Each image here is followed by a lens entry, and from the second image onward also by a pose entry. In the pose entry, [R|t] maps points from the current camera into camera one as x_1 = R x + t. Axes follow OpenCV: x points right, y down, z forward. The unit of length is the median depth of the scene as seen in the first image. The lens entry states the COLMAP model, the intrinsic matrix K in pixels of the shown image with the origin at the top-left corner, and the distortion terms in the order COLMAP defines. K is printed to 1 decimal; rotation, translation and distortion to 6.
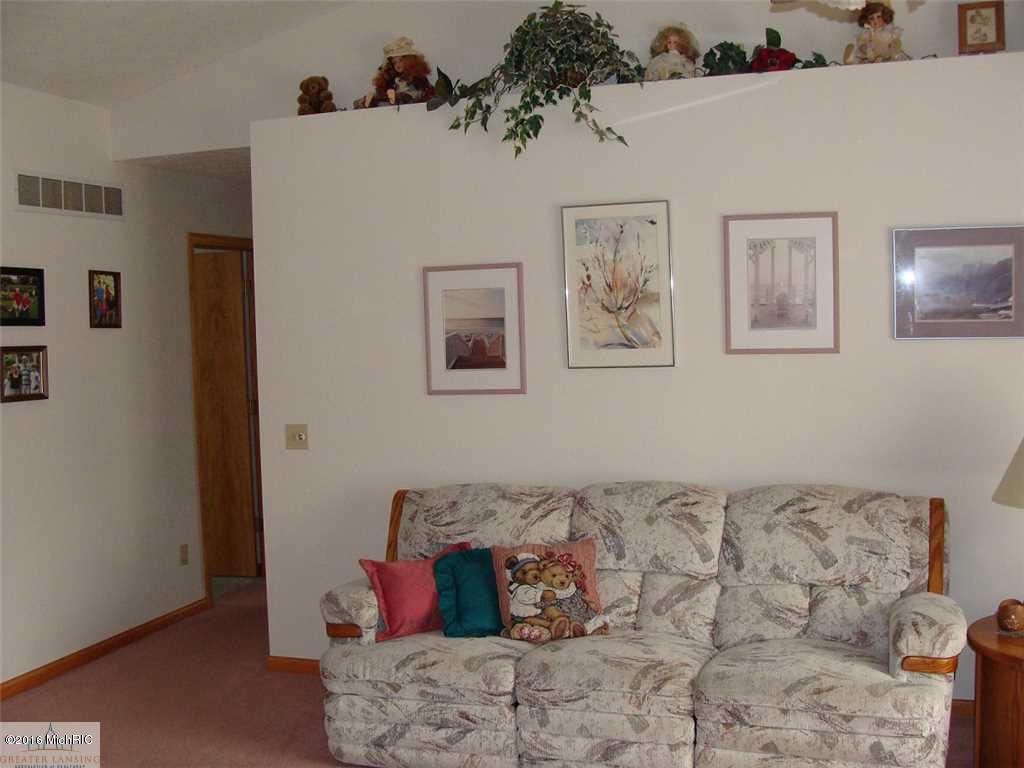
lens RADIAL K [[1173.5, 0, 511.9], [0, 1173.5, 381.0], [0, 0, 1]] dist [-0.151933, 0.000000]
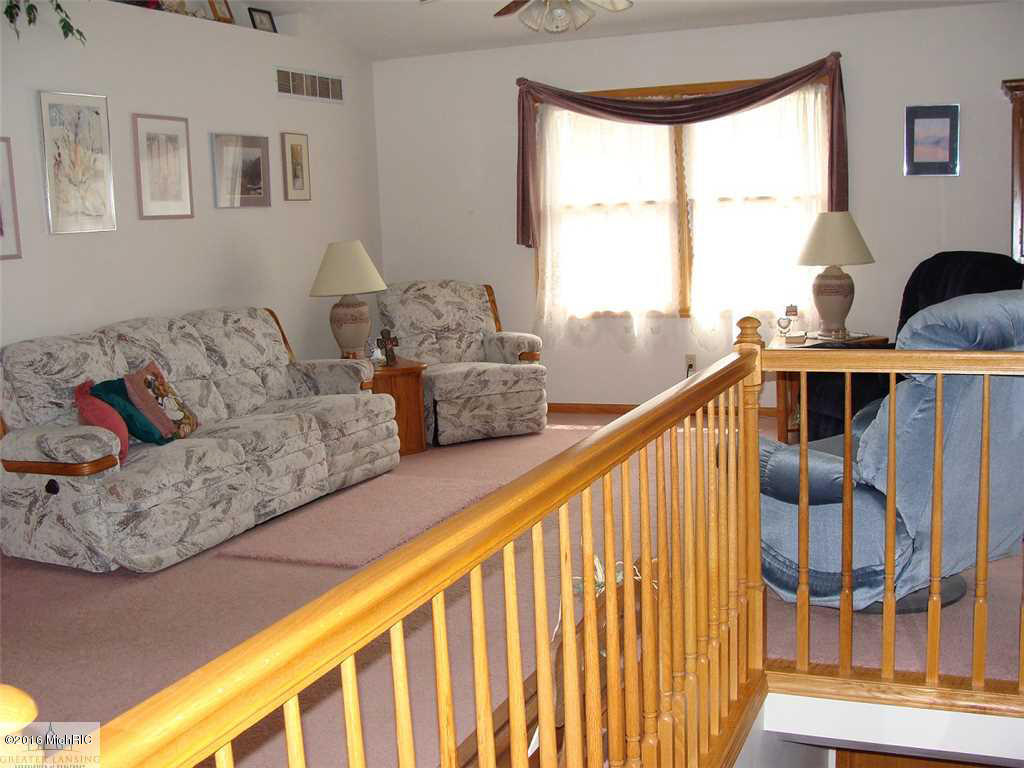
lens RADIAL K [[1173.5, 0, 512.2], [0, 1173.5, 386.1], [0, 0, 1]] dist [-0.151933, 0.000000]
pose [[0.071605, -0.115383, 0.990737, -1.161395], [0.102426, 0.988886, 0.107764, 0.069469], [-0.992160, 0.093760, 0.082627, 0.536455]]
